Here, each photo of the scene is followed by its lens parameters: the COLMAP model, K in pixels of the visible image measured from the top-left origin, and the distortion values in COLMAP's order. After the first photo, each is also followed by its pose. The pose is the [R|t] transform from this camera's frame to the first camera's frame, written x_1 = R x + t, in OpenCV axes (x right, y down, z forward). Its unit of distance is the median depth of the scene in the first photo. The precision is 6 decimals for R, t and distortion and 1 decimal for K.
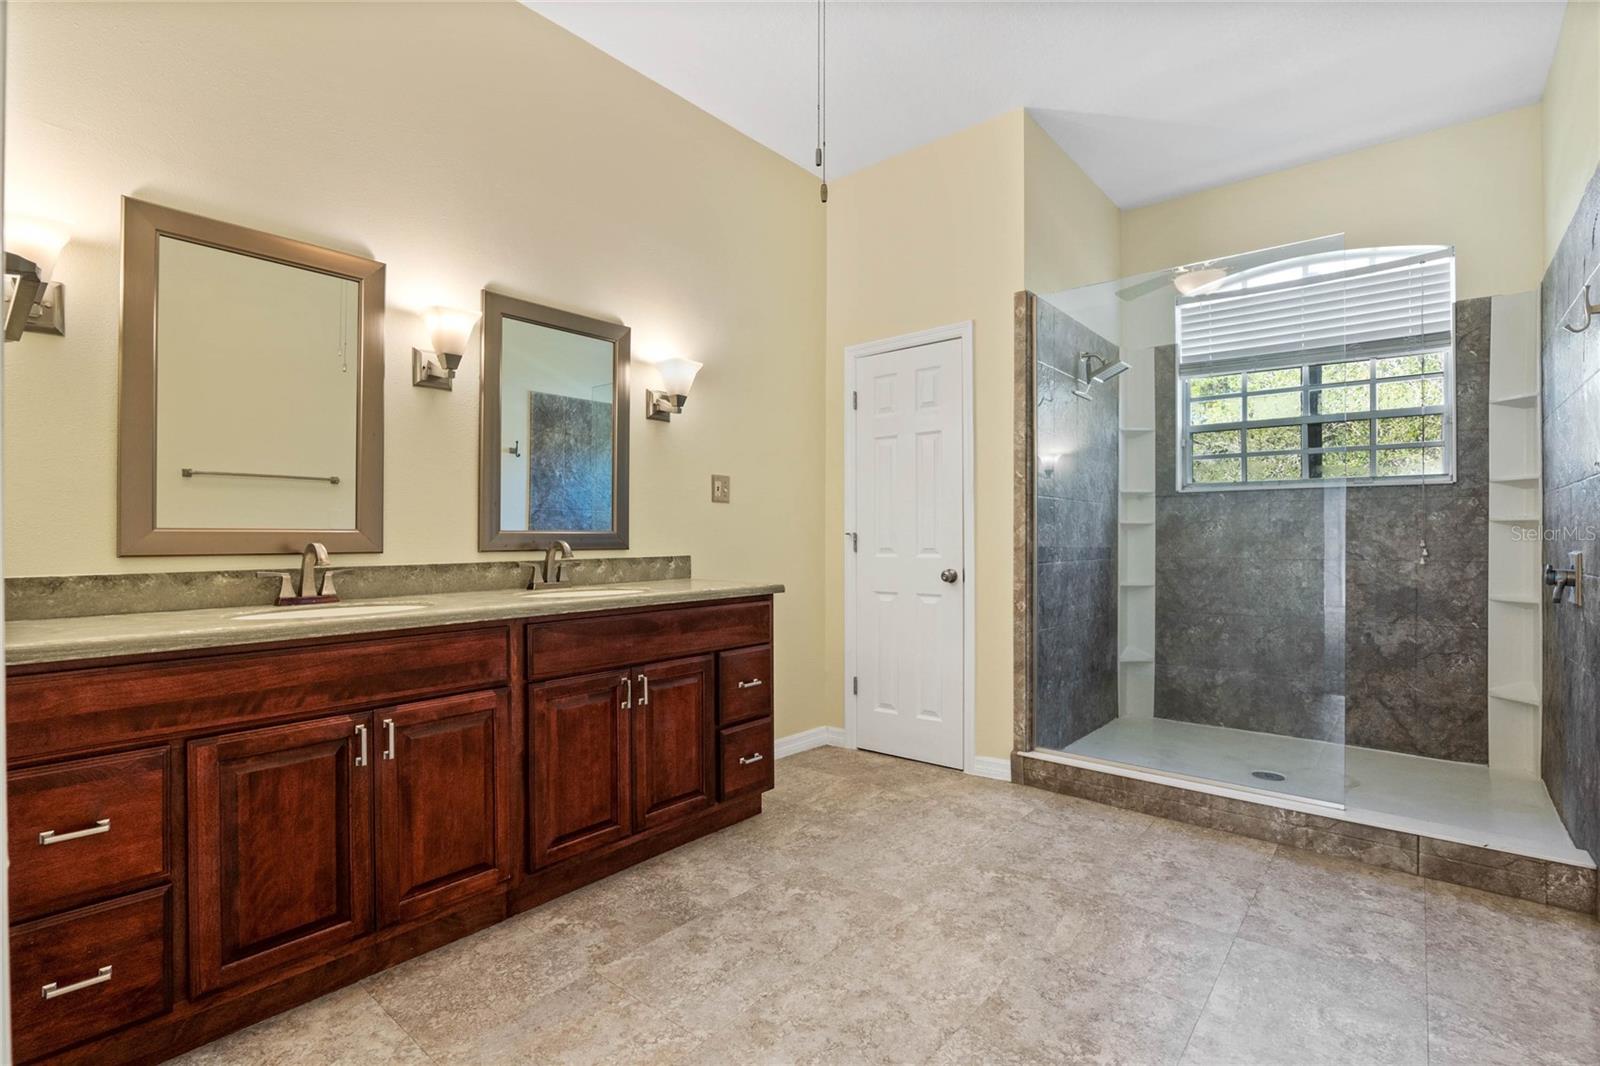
lens RADIAL K [[746.4, 0, 802.1], [0, 746.4, 530.2], [0, 0, 1]] dist [-0.022018, 0.006554]
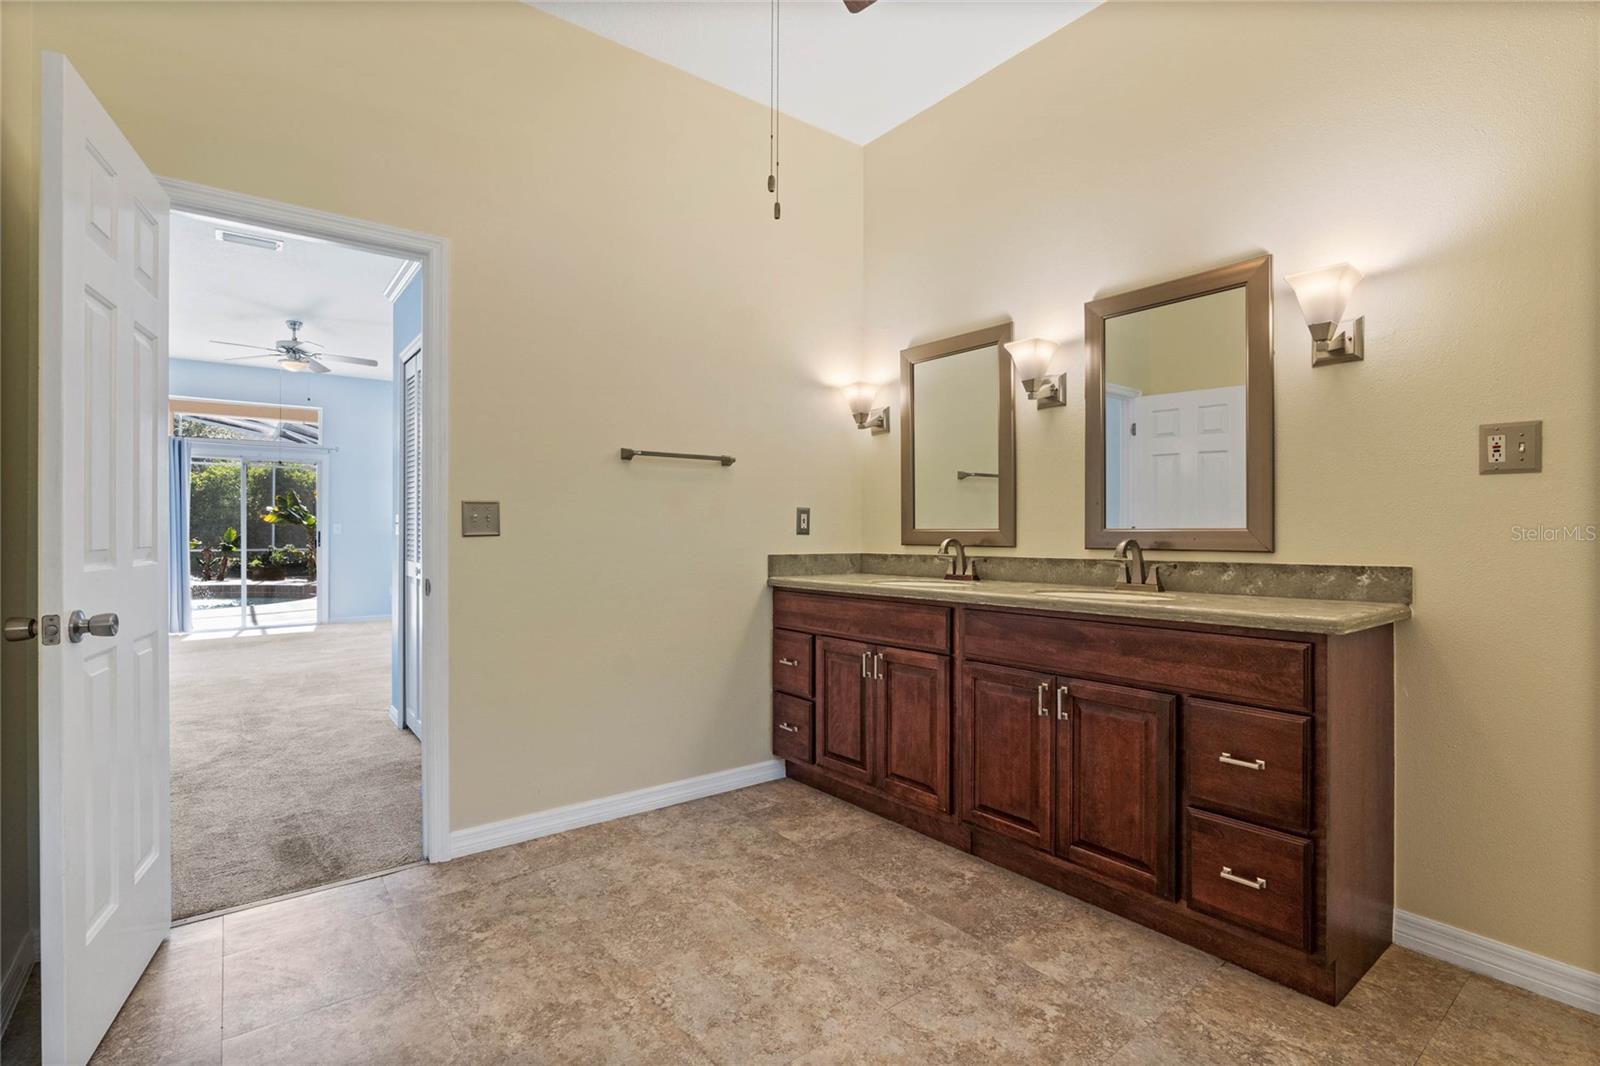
lens RADIAL K [[746.4, 0, 806.8], [0, 746.4, 530.0], [0, 0, 1]] dist [-0.022018, 0.006554]
pose [[-0.203585, -0.002110, -0.979055, 1.046410], [0.006480, 0.999973, -0.003502, 0.005029], [0.979036, -0.007057, -0.203566, 1.245518]]
